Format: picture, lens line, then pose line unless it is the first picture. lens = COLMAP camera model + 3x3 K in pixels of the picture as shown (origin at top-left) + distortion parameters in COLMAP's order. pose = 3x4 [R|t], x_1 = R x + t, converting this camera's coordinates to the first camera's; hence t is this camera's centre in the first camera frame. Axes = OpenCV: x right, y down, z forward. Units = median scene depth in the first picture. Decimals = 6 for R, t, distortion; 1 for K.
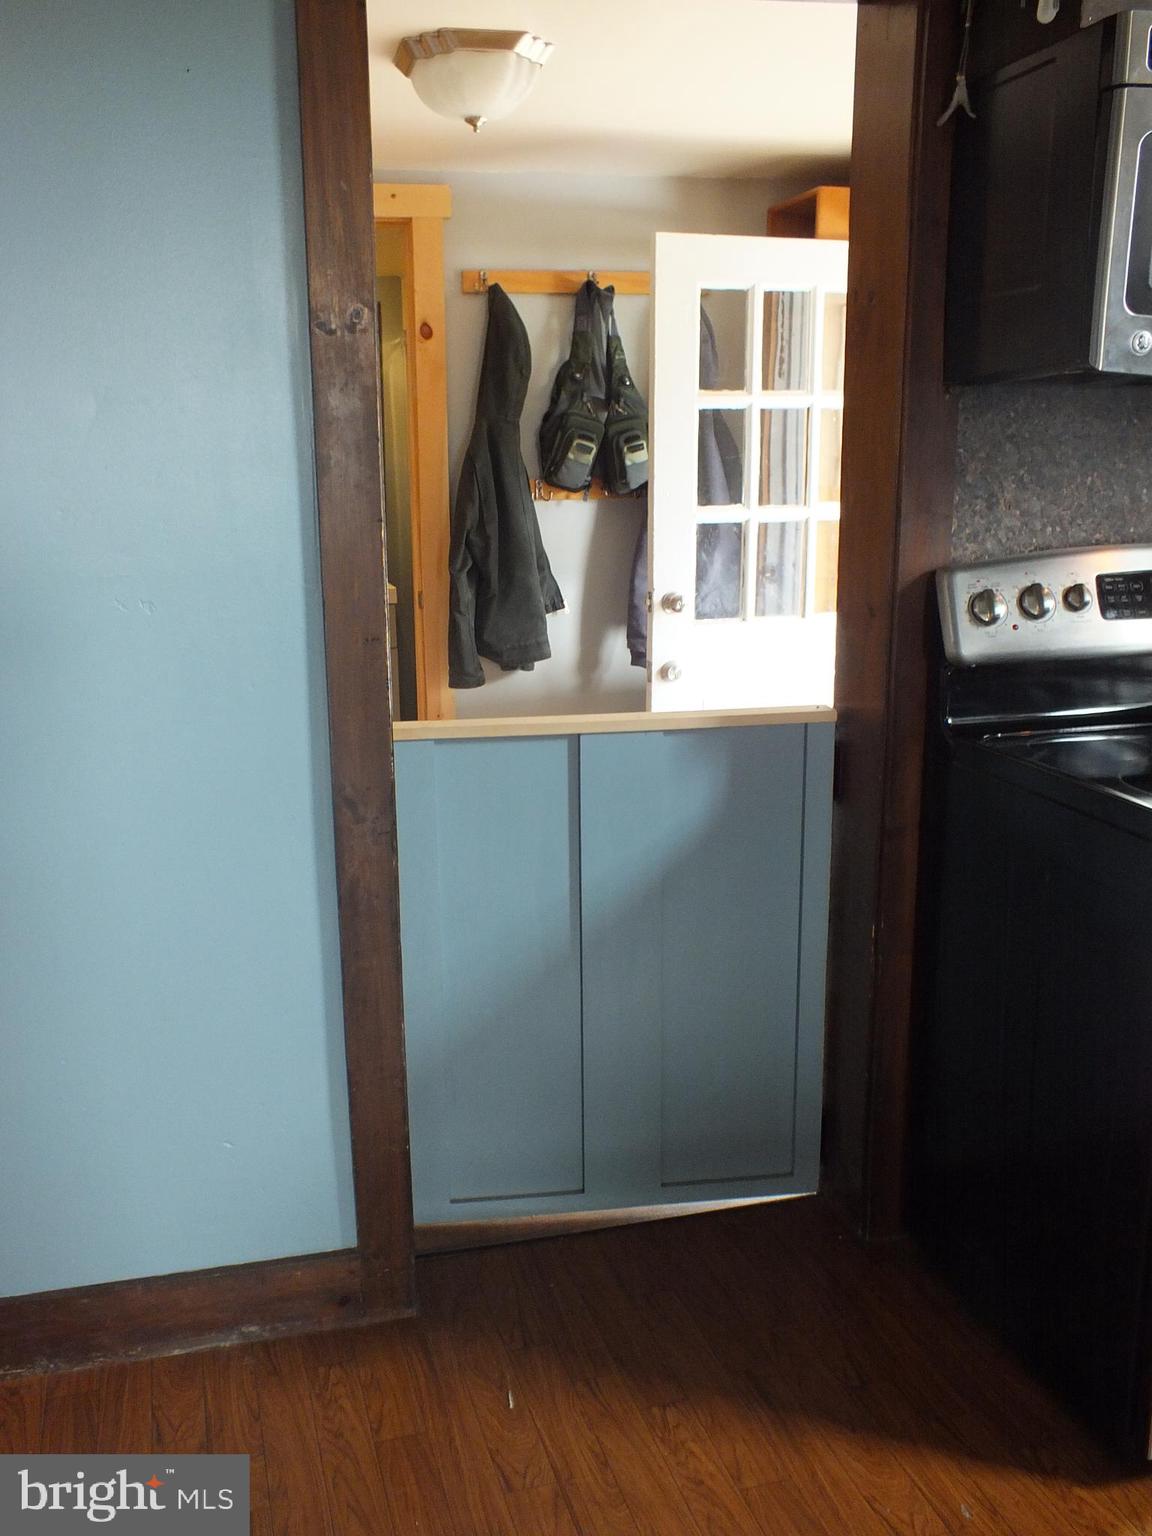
lens RADIAL K [[1432.7, 0, 512.2], [0, 1432.7, 795.5], [0, 0, 1]] dist [-0.049197, 0.081178]
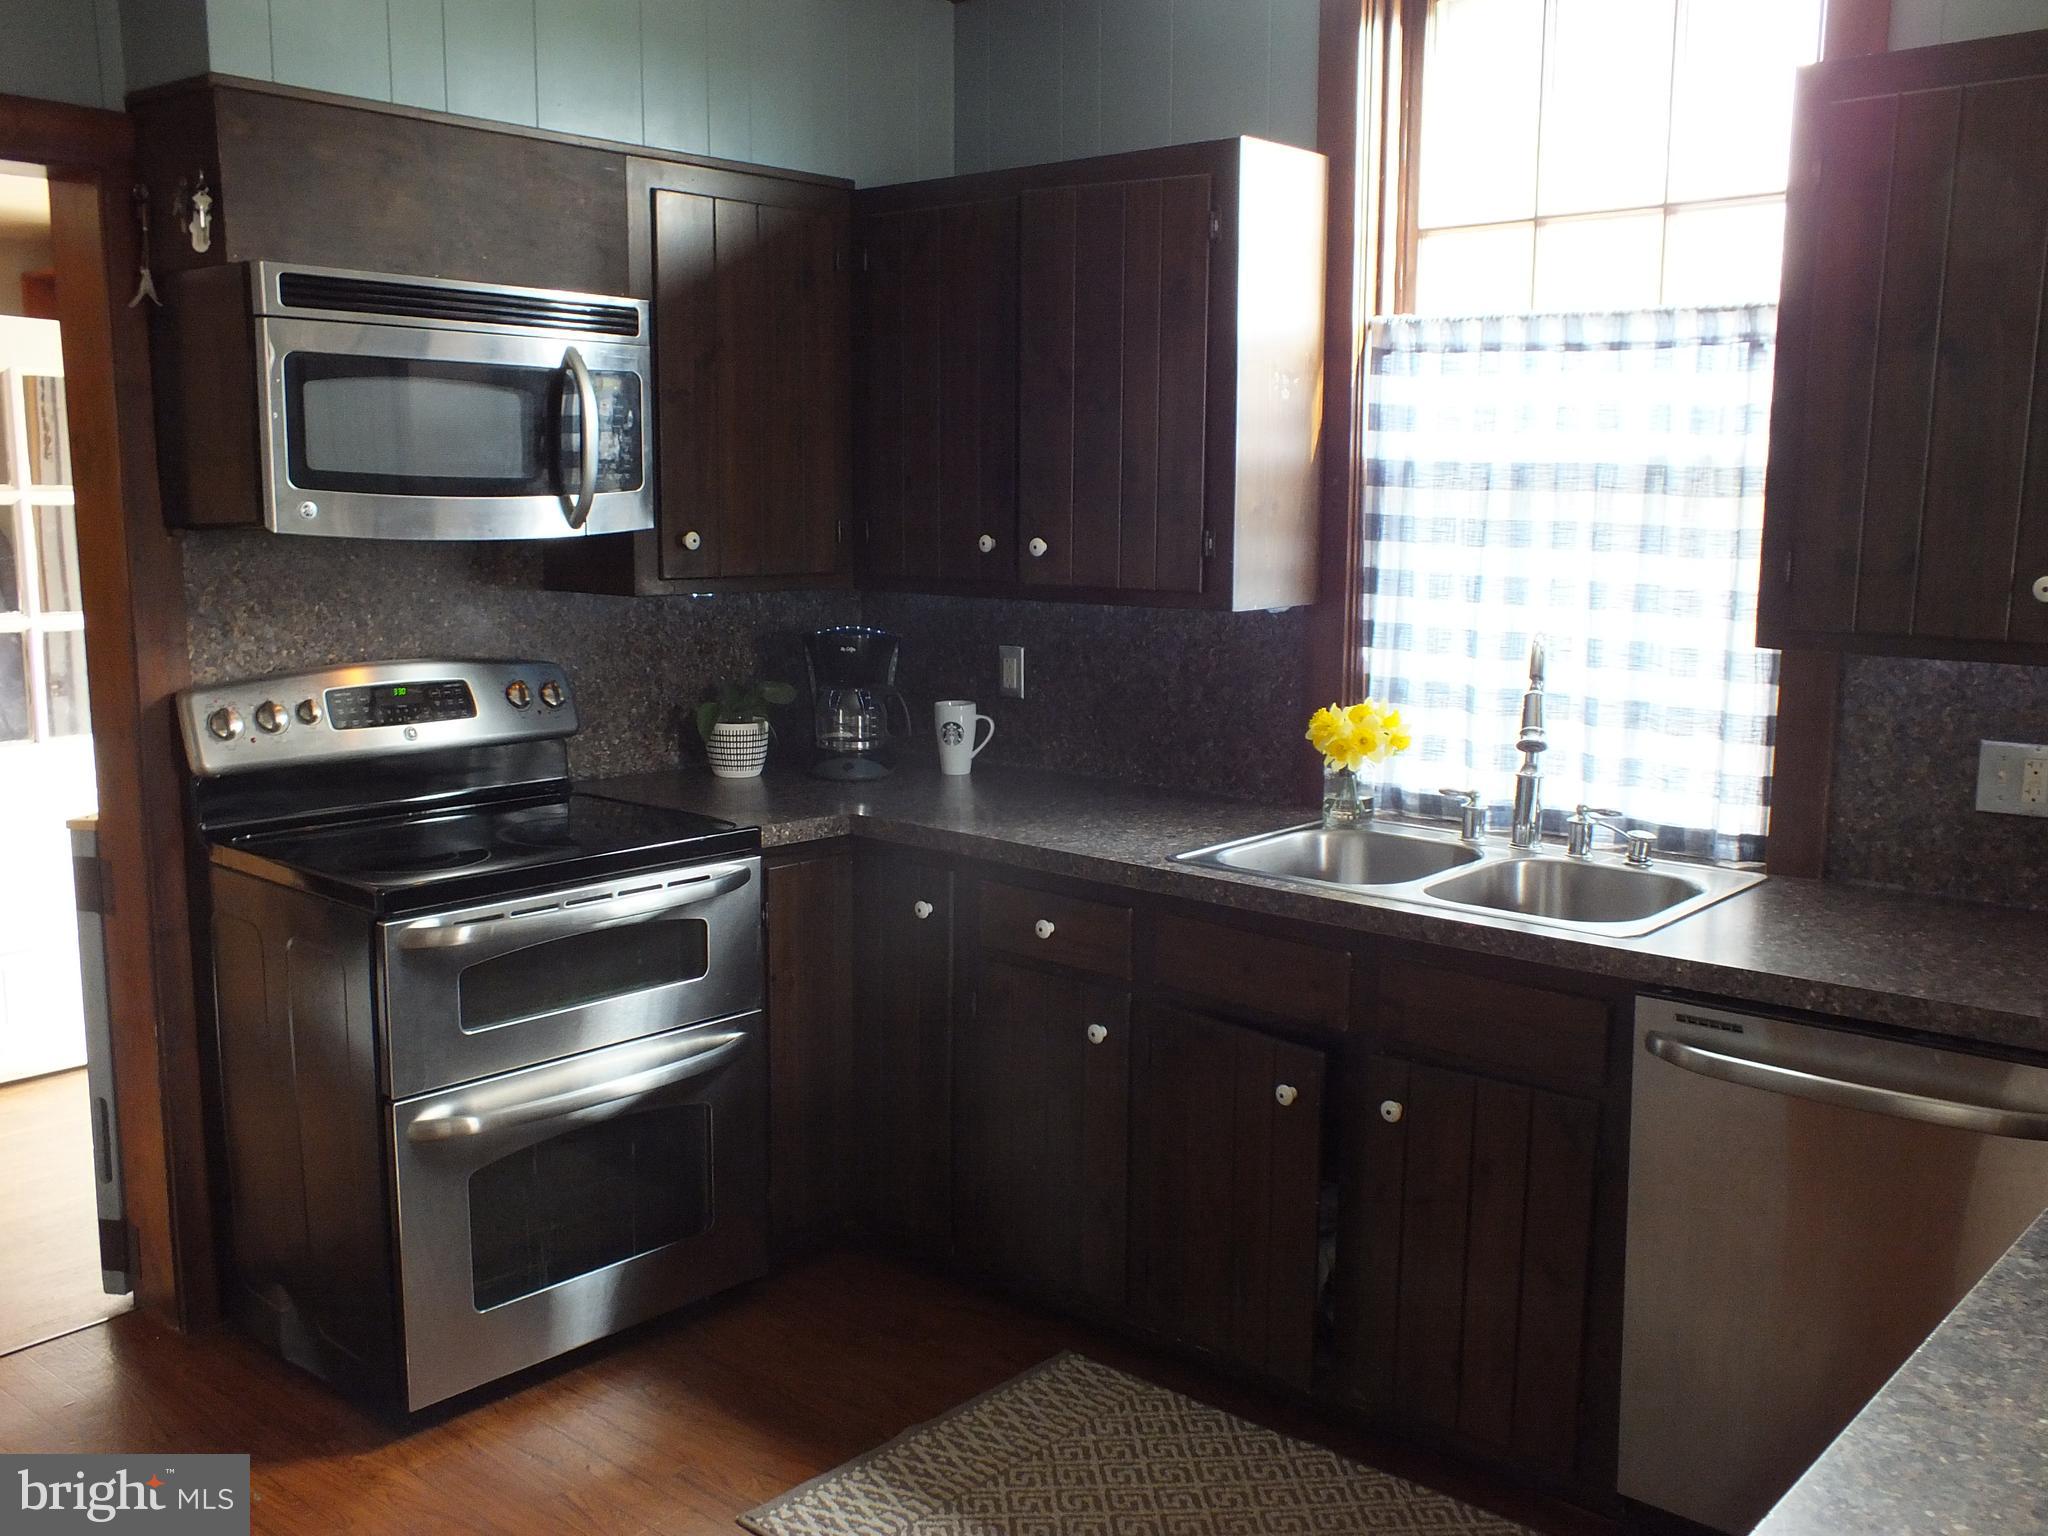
lens RADIAL K [[1908.4, 0, 1044.2], [0, 1908.4, 837.9], [0, 0, 1]] dist [-0.027295, 0.013270]
pose [[0.814107, -0.081751, 0.574931, -0.010961], [0.116711, 0.992874, -0.024084, 0.066599], [-0.568865, 0.086708, 0.817847, -0.567644]]
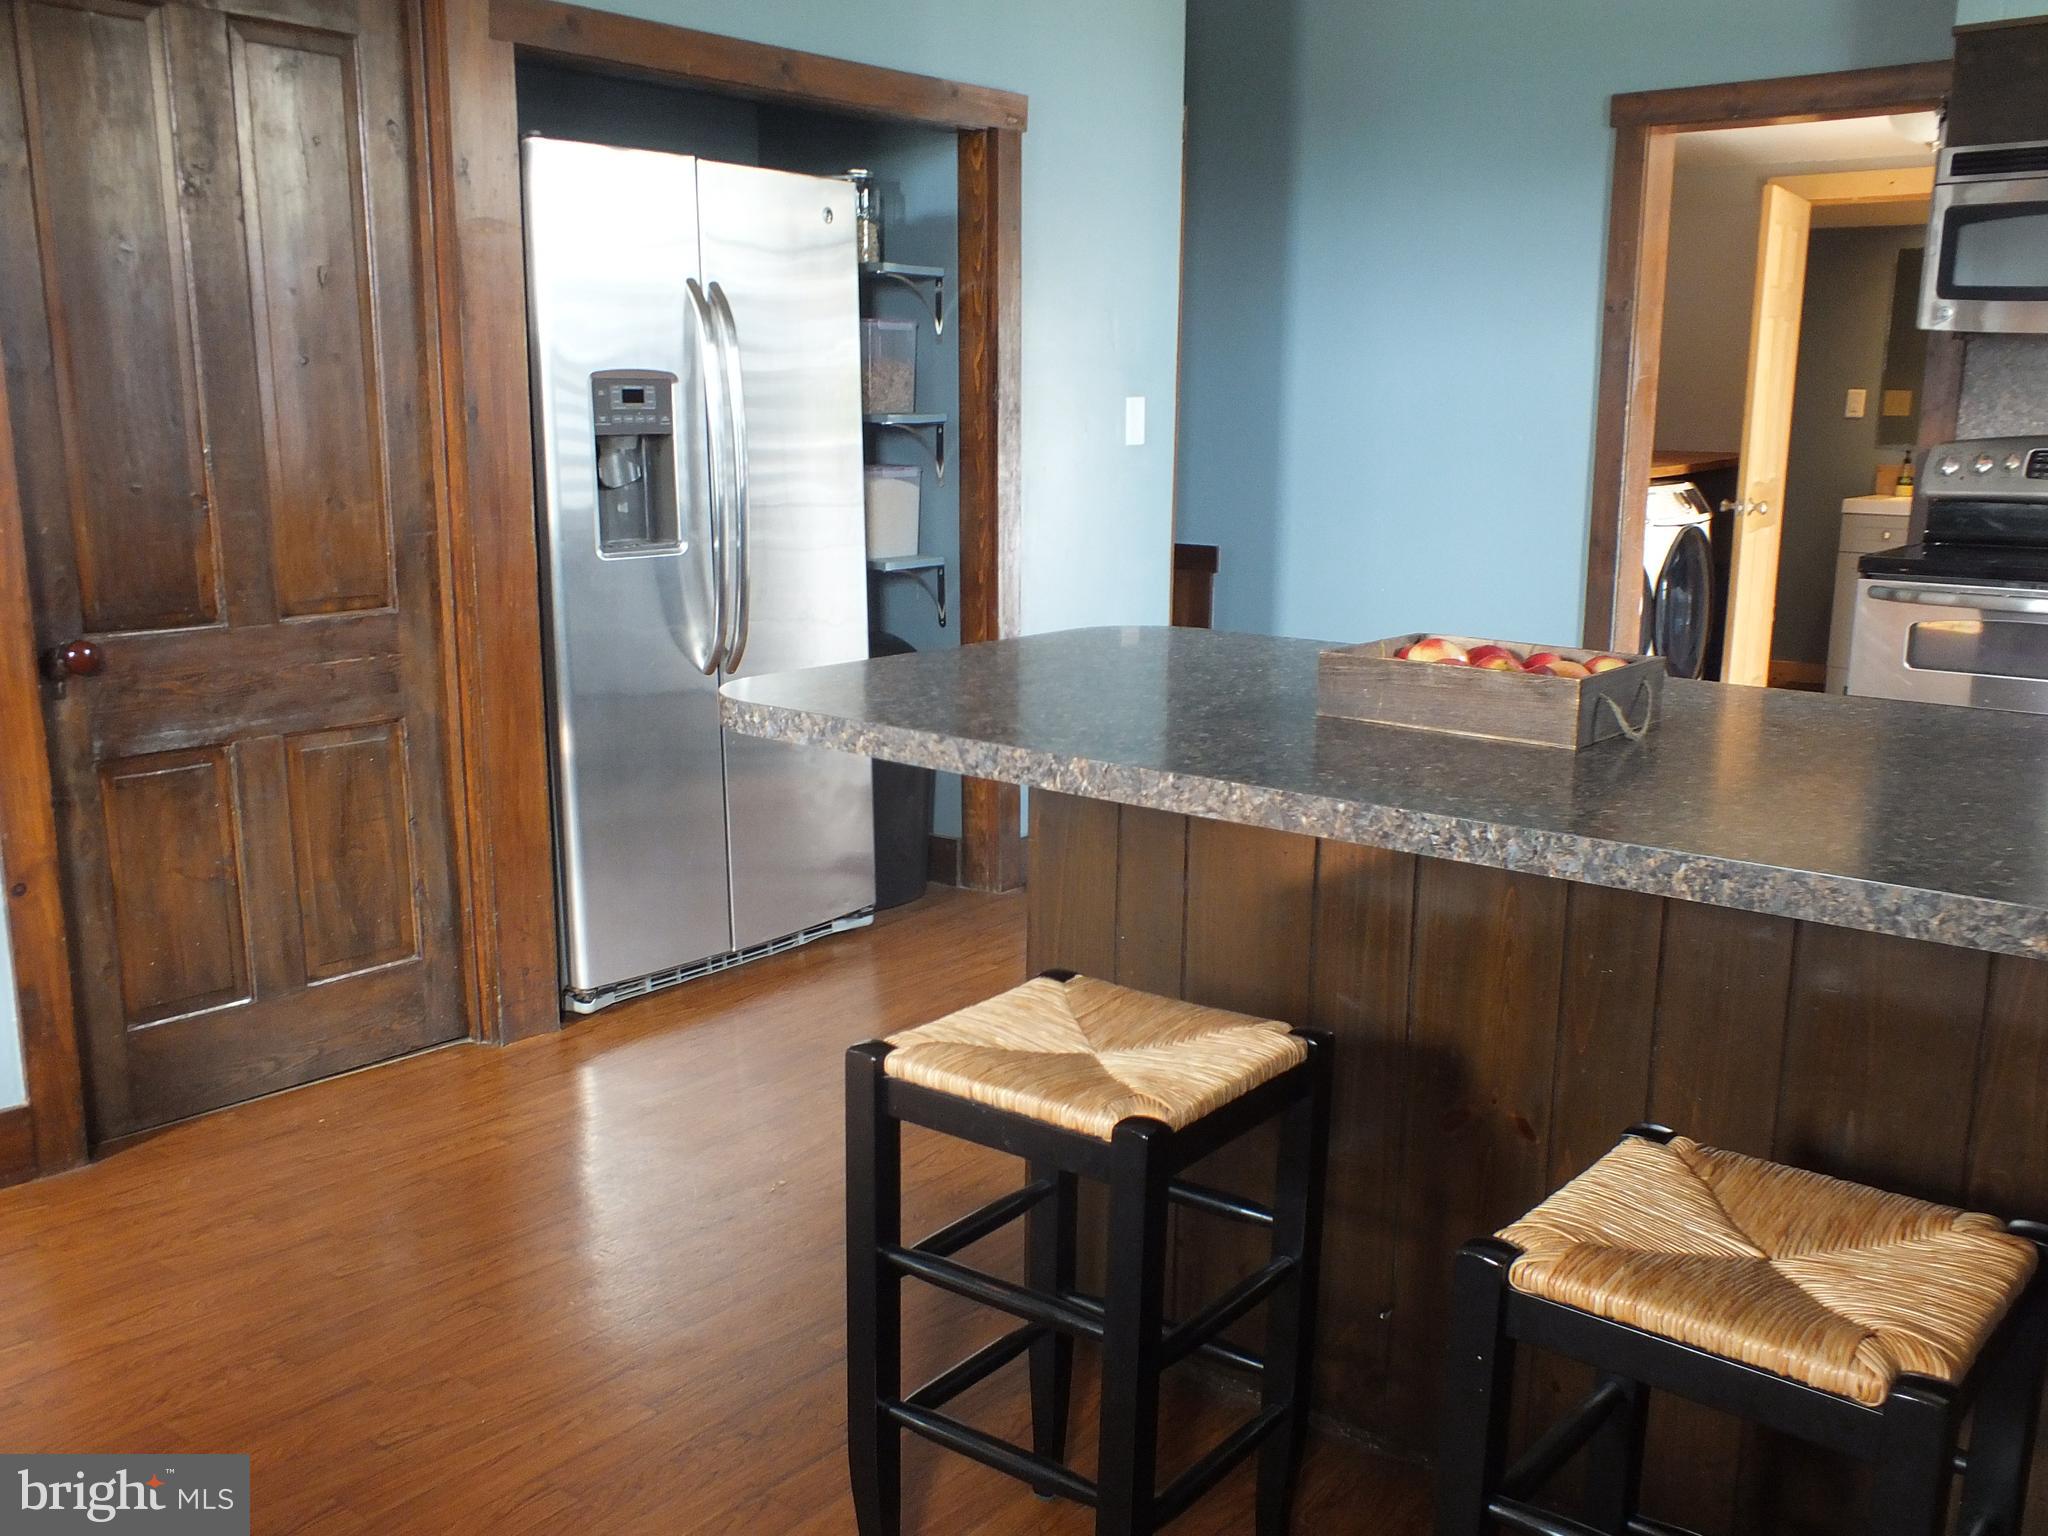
lens RADIAL K [[1874.9, 0, 1044.9], [0, 1874.9, 845.3], [0, 0, 1]] dist [-0.049950, 0.080152]
pose [[0.610701, 0.204667, -0.764955, 1.402288], [-0.202194, 0.974303, 0.099258, 0.292402], [0.765613, 0.094052, 0.636390, -1.137012]]
